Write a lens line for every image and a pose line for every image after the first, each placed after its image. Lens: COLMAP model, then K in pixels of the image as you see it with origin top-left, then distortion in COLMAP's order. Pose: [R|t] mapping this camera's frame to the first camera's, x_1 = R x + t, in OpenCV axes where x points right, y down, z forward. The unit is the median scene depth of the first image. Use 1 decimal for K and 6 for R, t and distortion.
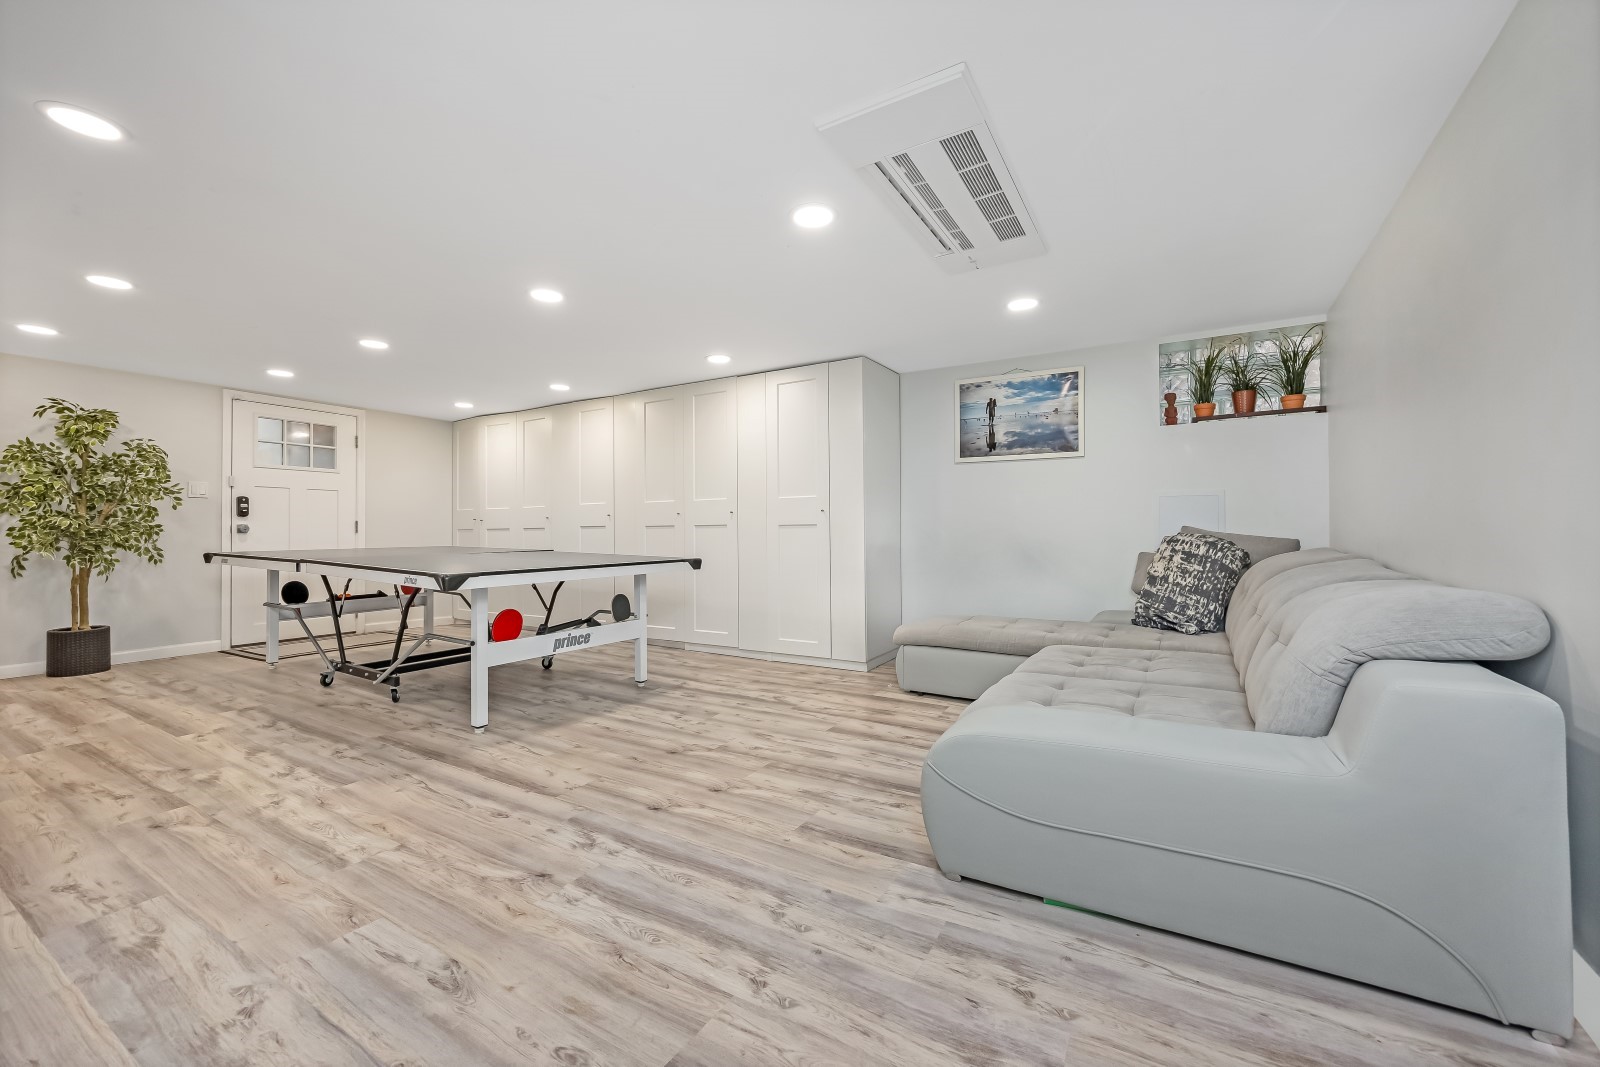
lens RADIAL K [[654.6, 0, 803.0], [0, 654.6, 530.1], [0, 0, 1]] dist [0.000611, 0.000018]
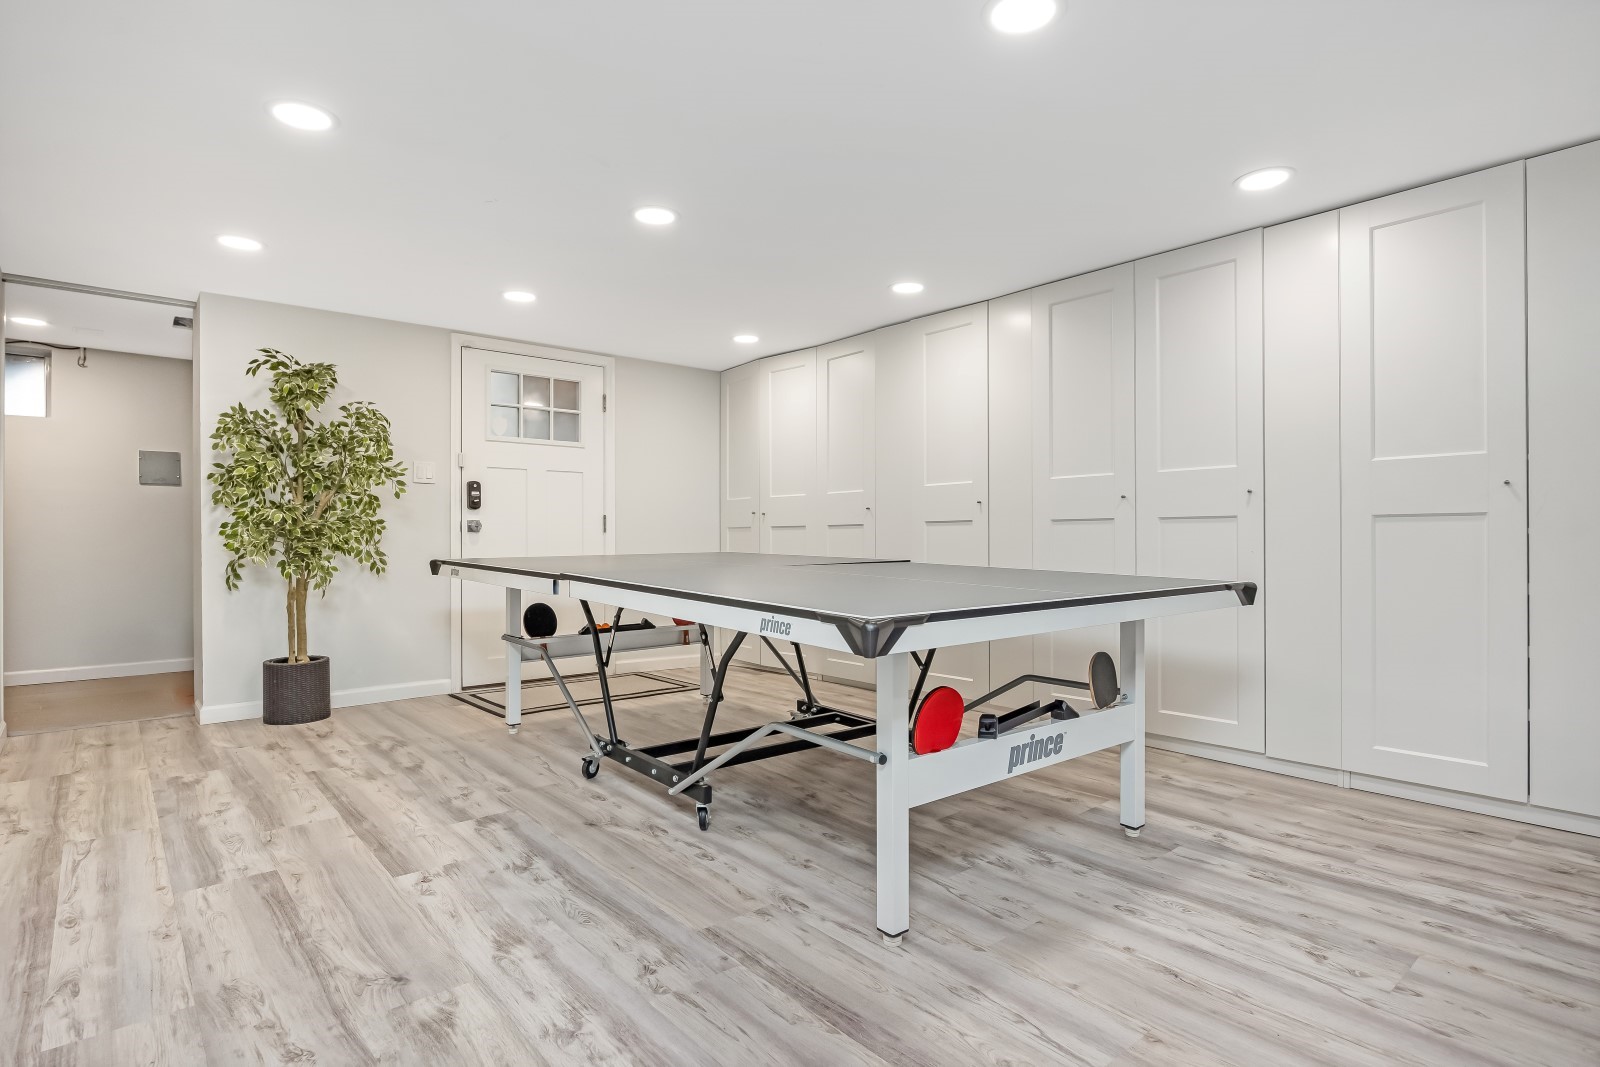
lens RADIAL K [[839.4, 0, 800.0], [0, 839.4, 541.8], [0, 0, 1]] dist [-0.005545, -0.000257]
pose [[0.946528, 0.003662, -0.322602, -0.259705], [-0.000023, 0.999936, 0.011282, 0.005851], [0.322623, -0.010672, 0.946467, 0.288024]]
